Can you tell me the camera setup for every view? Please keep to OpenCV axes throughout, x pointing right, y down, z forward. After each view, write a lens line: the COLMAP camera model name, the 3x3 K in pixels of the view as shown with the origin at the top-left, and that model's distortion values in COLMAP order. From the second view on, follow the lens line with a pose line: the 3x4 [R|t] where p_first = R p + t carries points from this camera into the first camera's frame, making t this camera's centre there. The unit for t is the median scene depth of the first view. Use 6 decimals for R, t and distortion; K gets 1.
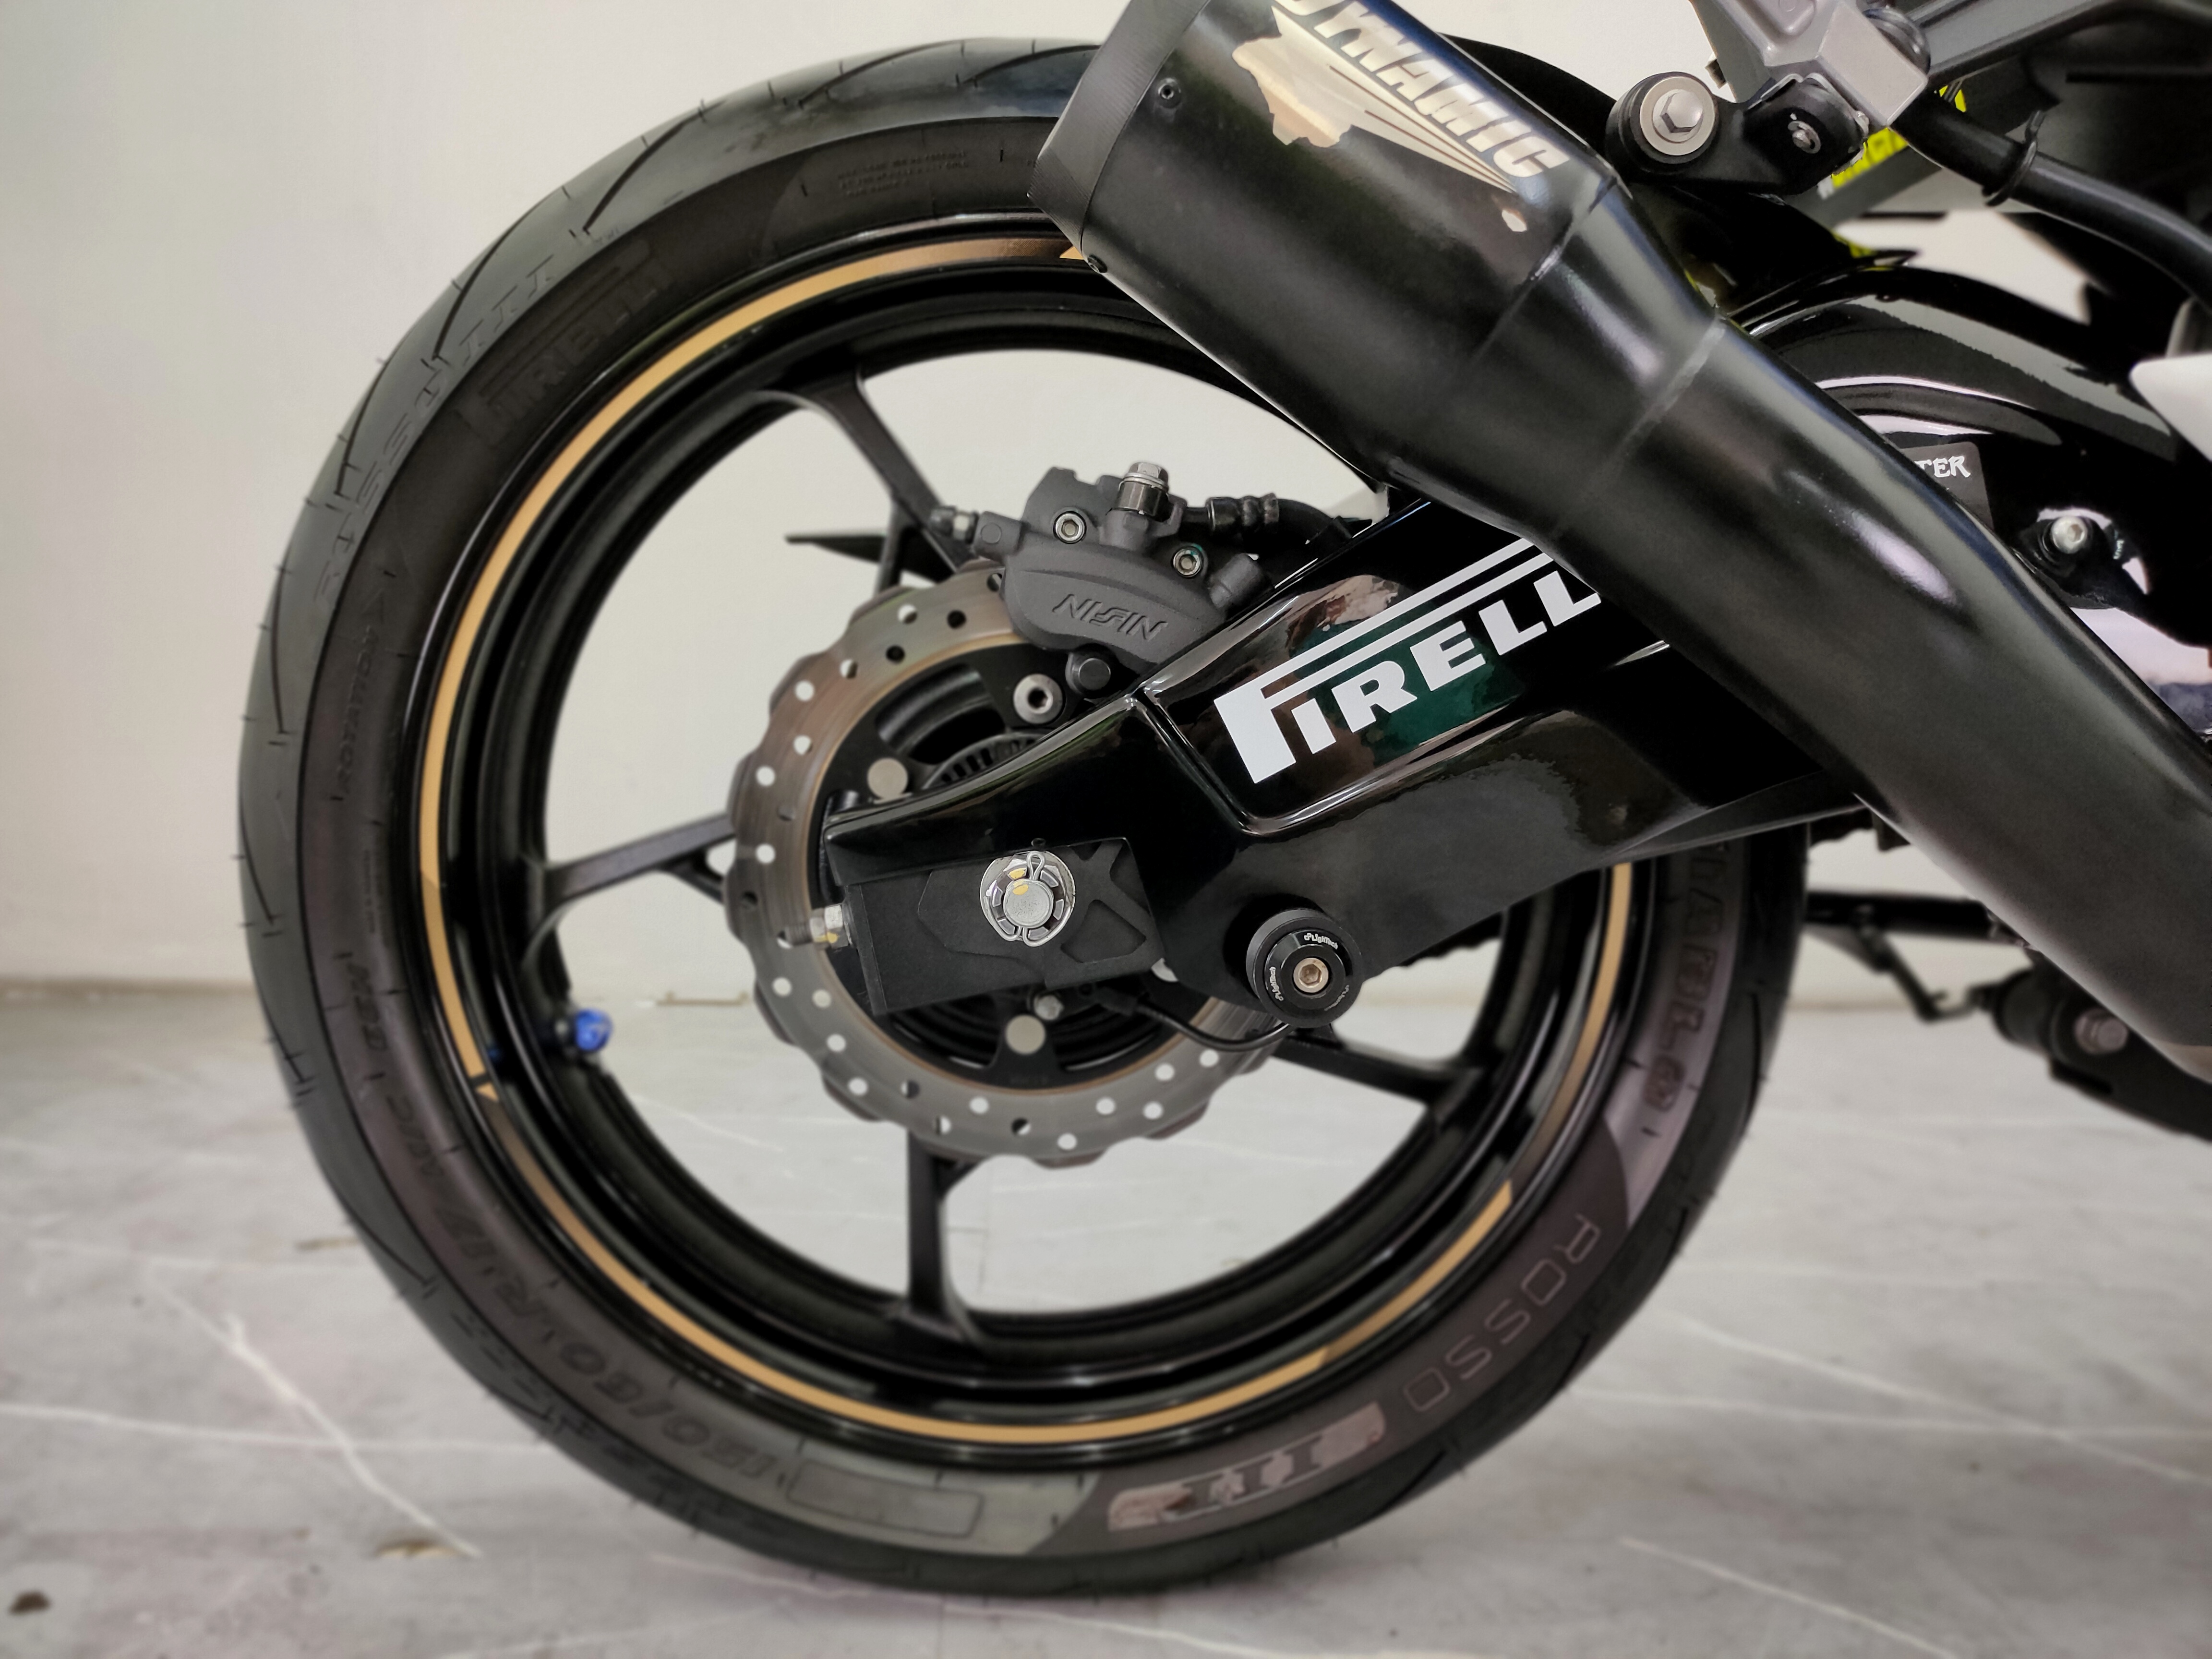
lens RADIAL K [[1788.3, 0, 1096.3], [0, 1788.3, 825.3], [0, 0, 1]] dist [0.025570, -0.037605]
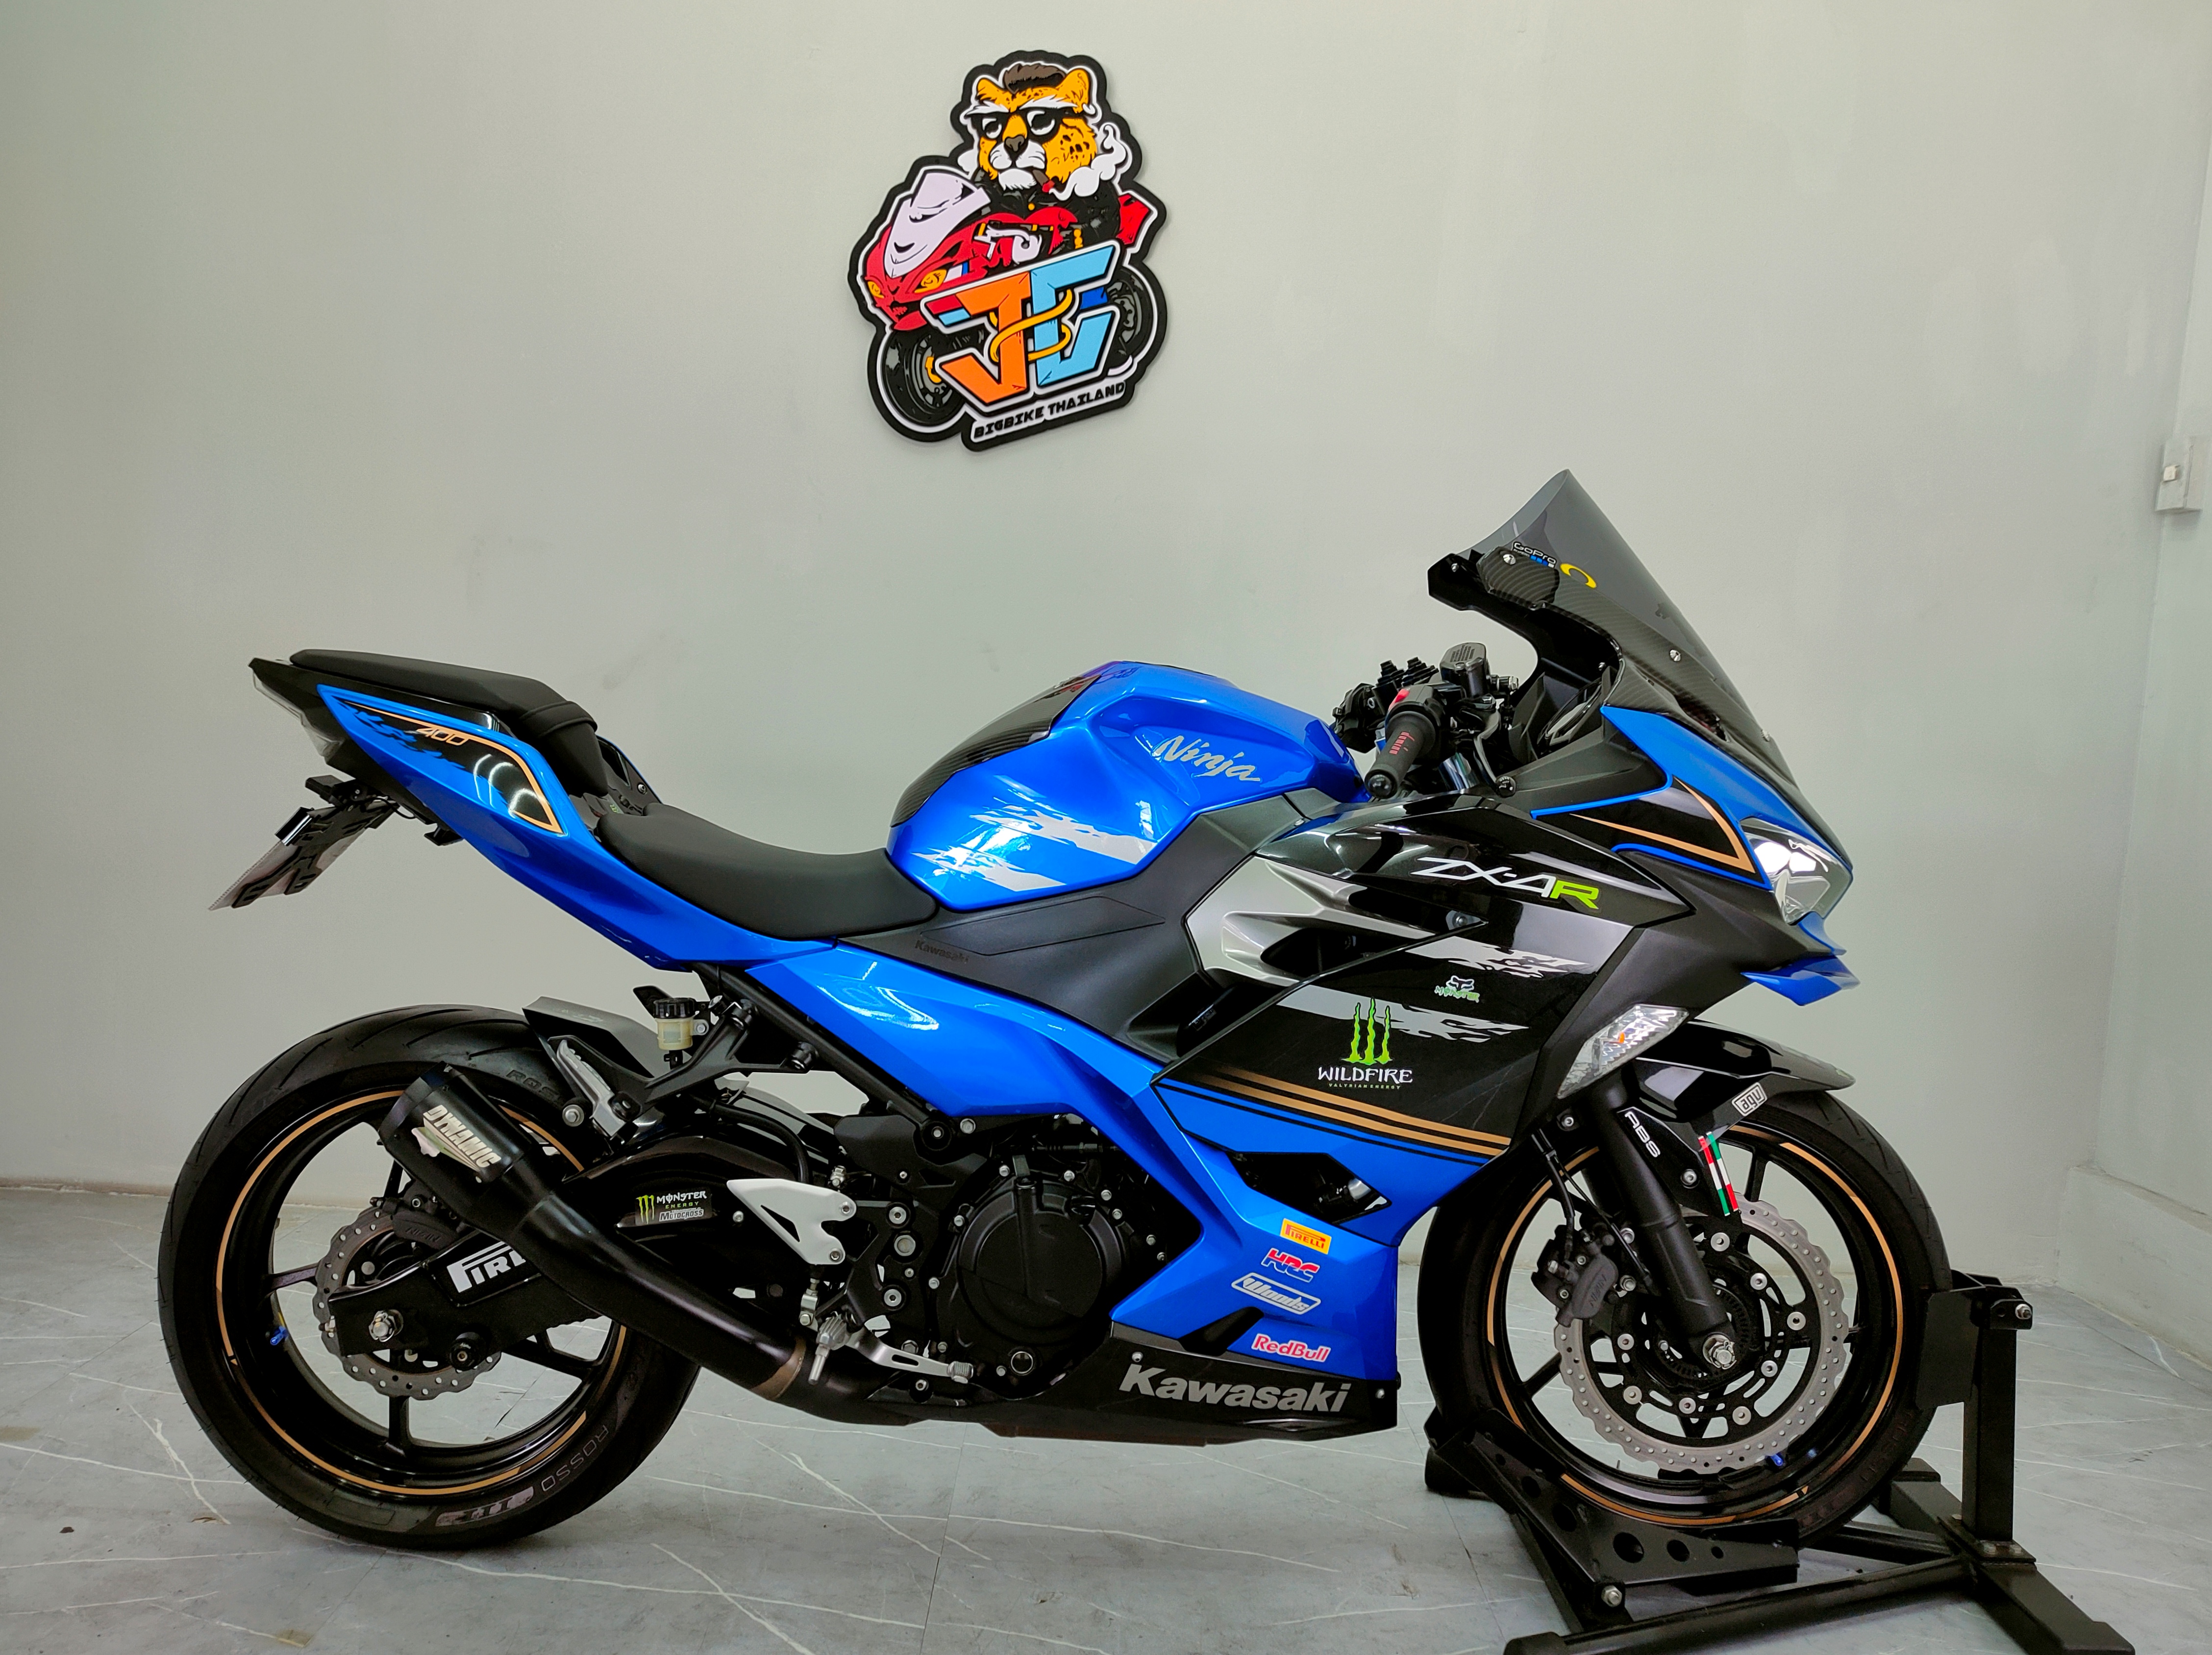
lens RADIAL K [[1788.1, 0, 1121.5], [0, 1788.1, 815.2], [0, 0, 1]] dist [0.025570, -0.037605]
pose [[0.998287, 0.054905, -0.020207, 1.107031], [-0.055729, 0.997530, -0.042756, -0.690078], [0.017810, 0.043809, 0.998881, -1.925397]]
